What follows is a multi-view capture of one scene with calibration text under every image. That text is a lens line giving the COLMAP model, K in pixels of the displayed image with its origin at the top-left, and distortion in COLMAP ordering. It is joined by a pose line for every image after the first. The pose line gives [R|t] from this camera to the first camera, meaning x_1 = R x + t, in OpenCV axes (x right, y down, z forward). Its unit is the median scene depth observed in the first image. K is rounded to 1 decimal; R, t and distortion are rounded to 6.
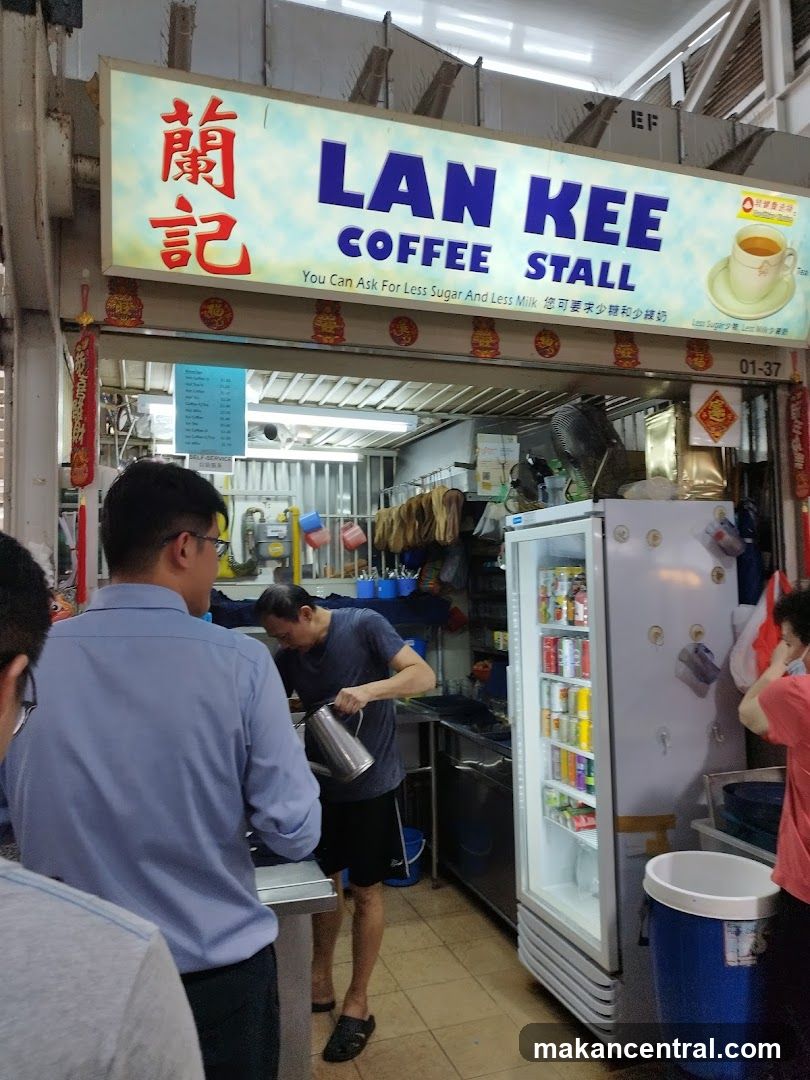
lens RADIAL K [[774.8, 0, 405.4], [0, 774.8, 533.3], [0, 0, 1]] dist [0.011093, -0.002113]
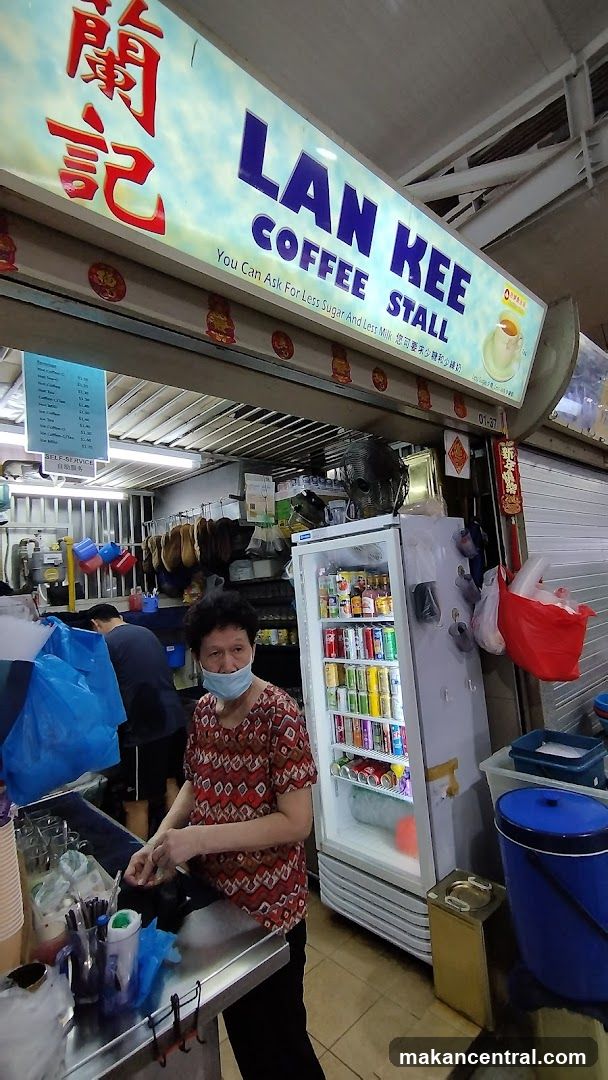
lens RADIAL K [[491.3, 0, 304.0], [0, 491.3, 540.0], [0, 0, 1]] dist [0.001411, 0.000605]
pose [[0.912983, -0.017046, 0.407642, -0.255628], [0.038009, 0.998335, -0.043380, 0.032479], [-0.406224, 0.055100, 0.912111, 0.404263]]
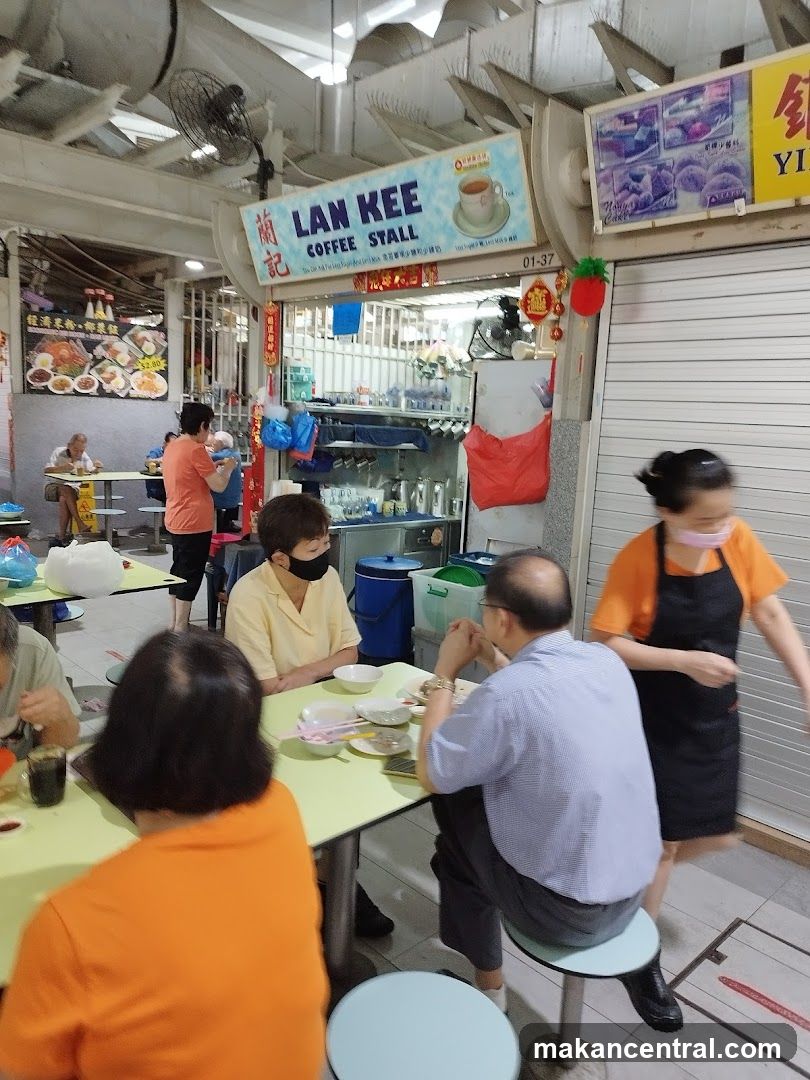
lens RADIAL K [[774.8, 0, 405.4], [0, 774.8, 533.3], [0, 0, 1]] dist [0.011093, -0.002113]
pose [[0.428870, 0.173608, -0.886527, 1.973069], [0.001115, 0.981257, 0.192699, -0.008770], [0.903365, -0.083632, 0.420639, 0.219239]]
